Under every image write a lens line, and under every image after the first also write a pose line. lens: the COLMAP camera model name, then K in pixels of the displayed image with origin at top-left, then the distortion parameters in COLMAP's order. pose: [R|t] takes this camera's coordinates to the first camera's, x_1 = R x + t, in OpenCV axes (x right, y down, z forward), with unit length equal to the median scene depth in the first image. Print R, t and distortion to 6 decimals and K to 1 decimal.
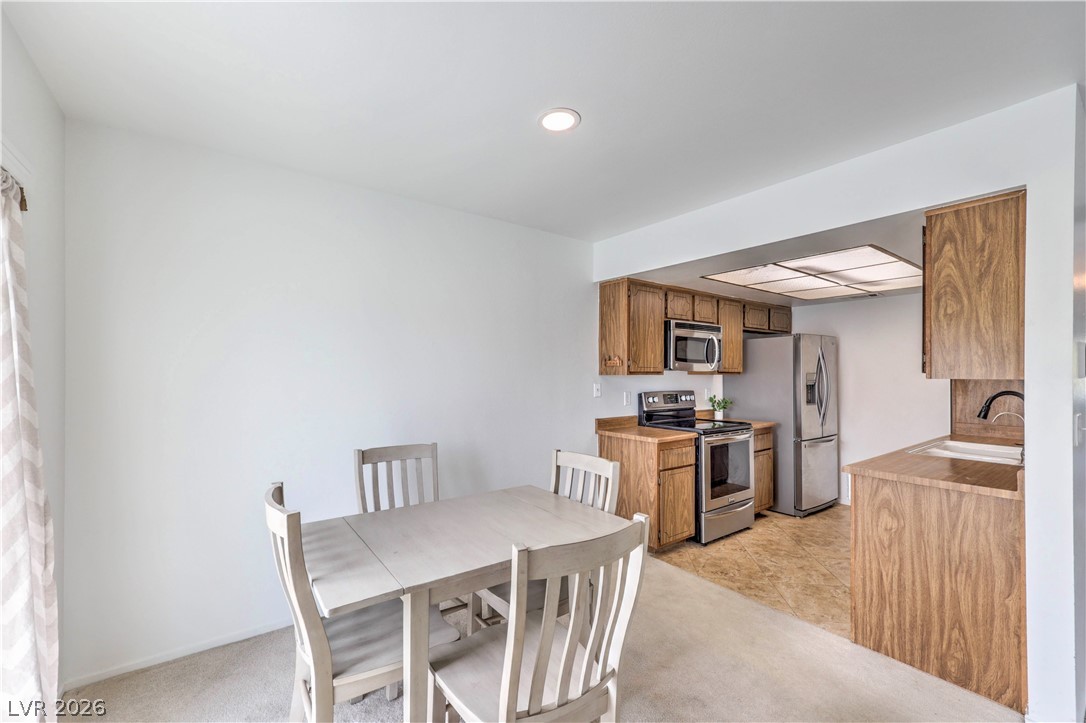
lens RADIAL K [[450.6, 0, 544.8], [0, 450.6, 371.2], [0, 0, 1]] dist [0.000297, 0.000216]
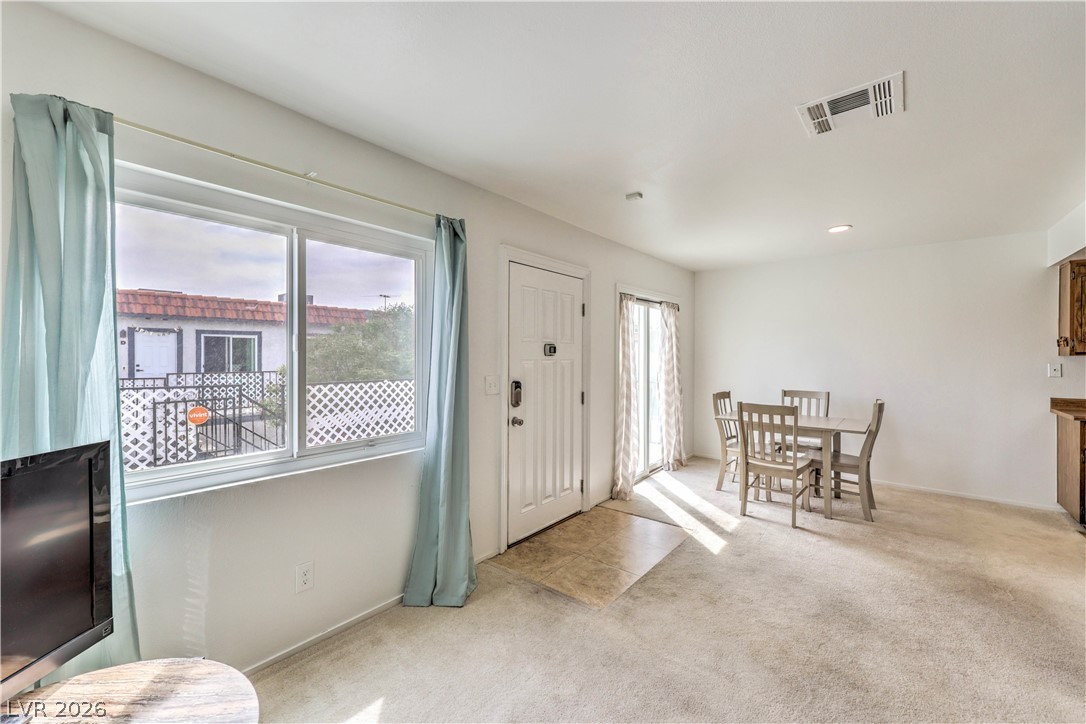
lens RADIAL K [[434.0, 0, 543.0], [0, 434.0, 362.0], [0, 0, 1]] dist [0.001779, 0.000403]
pose [[0.247278, 0.016224, -0.968809, 0.843545], [0.004870, 0.999826, 0.017986, -0.001372], [0.968932, -0.009165, 0.247157, -0.405690]]
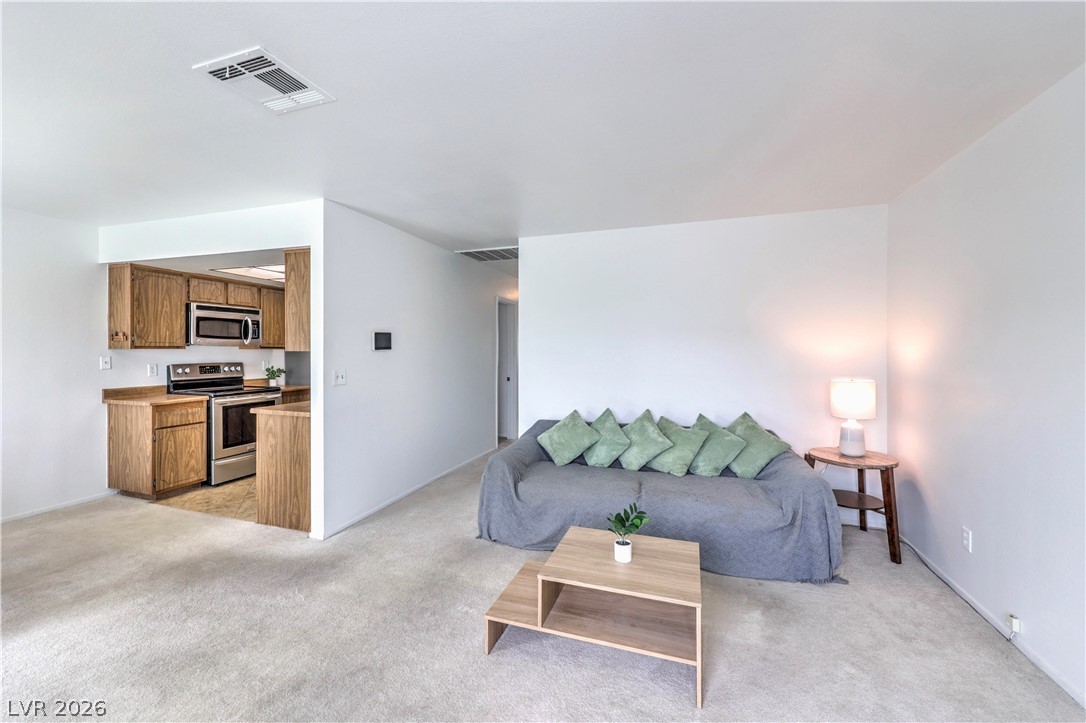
lens RADIAL K [[433.2, 0, 544.7], [0, 433.2, 349.5], [0, 0, 1]] dist [0.001560, 0.000375]
pose [[0.821382, 0.001264, 0.570377, 0.413903], [-0.004821, 0.999977, 0.004725, -0.000521], [-0.570358, -0.006631, 0.821370, -0.490513]]
